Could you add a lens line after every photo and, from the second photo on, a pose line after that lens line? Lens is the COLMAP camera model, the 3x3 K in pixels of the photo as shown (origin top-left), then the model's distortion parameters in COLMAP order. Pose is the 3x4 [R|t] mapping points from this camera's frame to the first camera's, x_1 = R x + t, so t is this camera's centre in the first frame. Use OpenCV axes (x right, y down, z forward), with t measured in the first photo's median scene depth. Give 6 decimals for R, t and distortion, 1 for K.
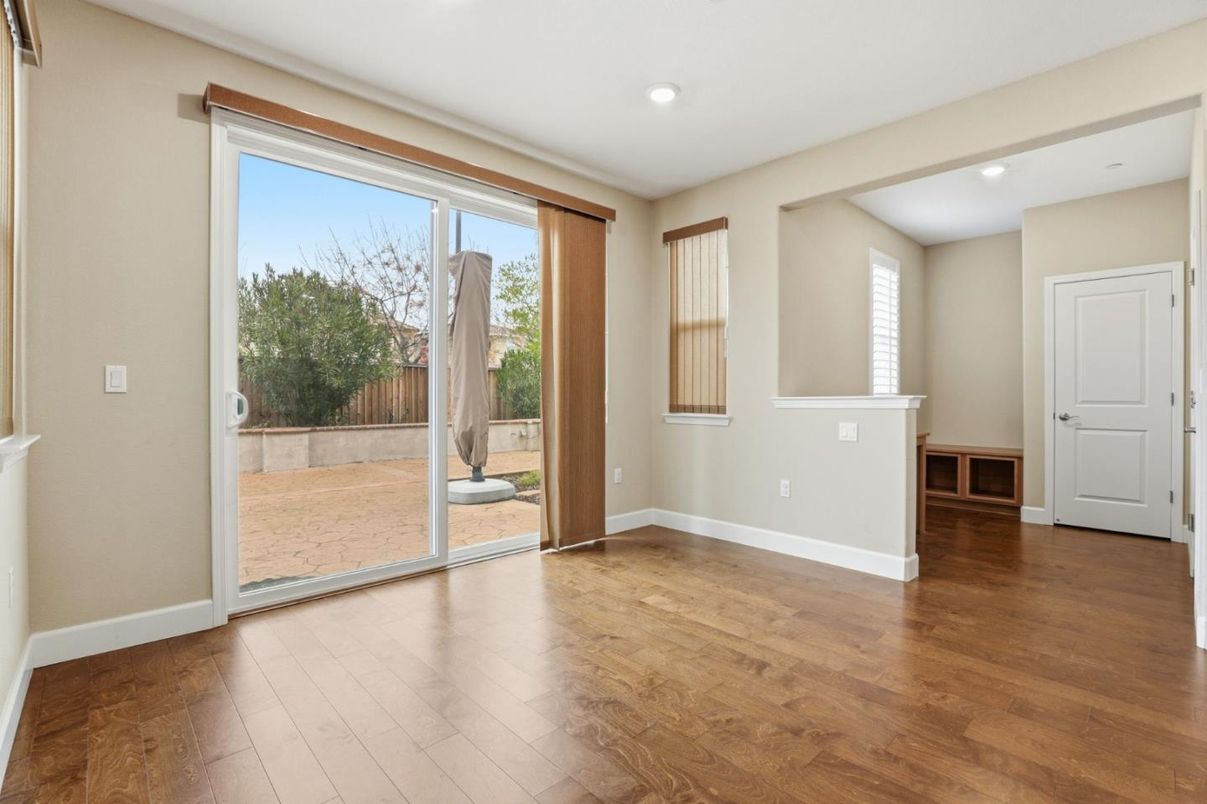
lens RADIAL K [[550.6, 0, 601.6], [0, 550.6, 398.9], [0, 0, 1]] dist [-0.055096, 0.017300]
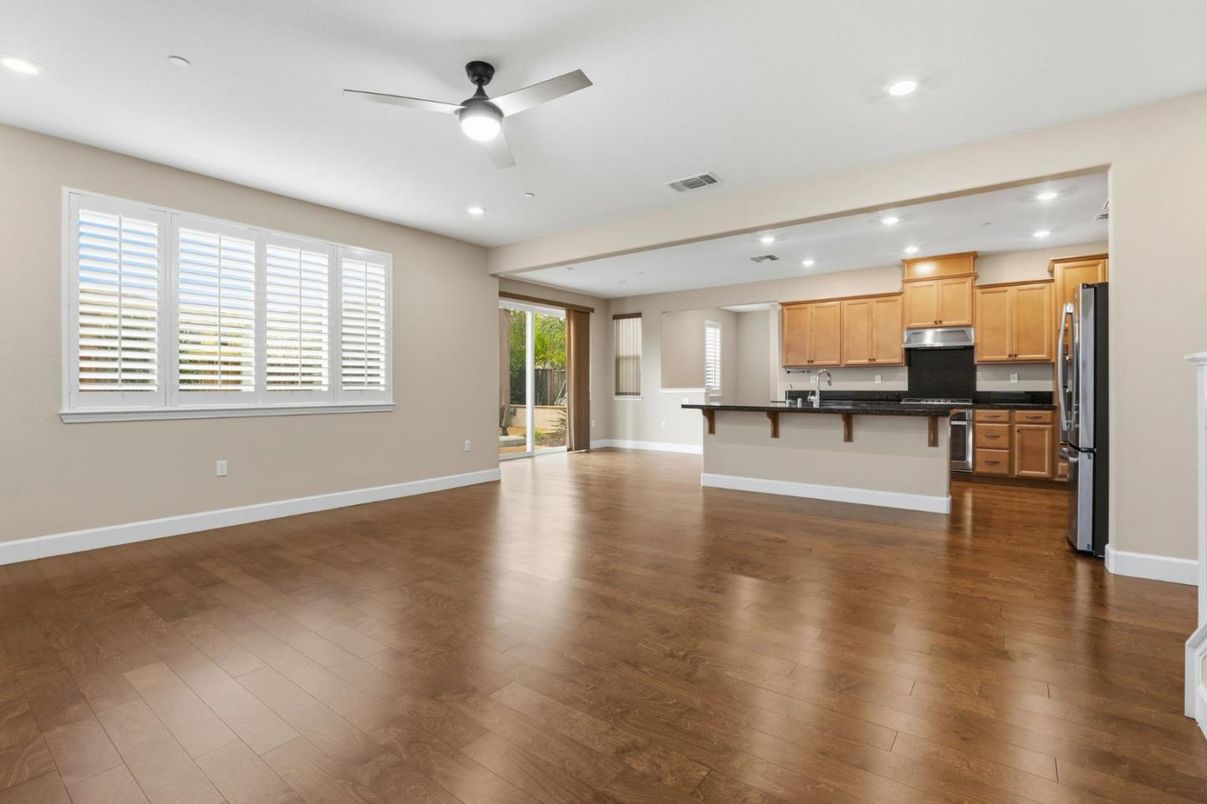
lens RADIAL K [[550.6, 0, 601.6], [0, 550.6, 398.9], [0, 0, 1]] dist [-0.055096, 0.017300]
pose [[0.985748, -0.006888, 0.168090, -0.318772], [0.004100, 0.999848, 0.016932, -0.000468], [-0.168181, -0.016001, 0.985626, -1.235710]]
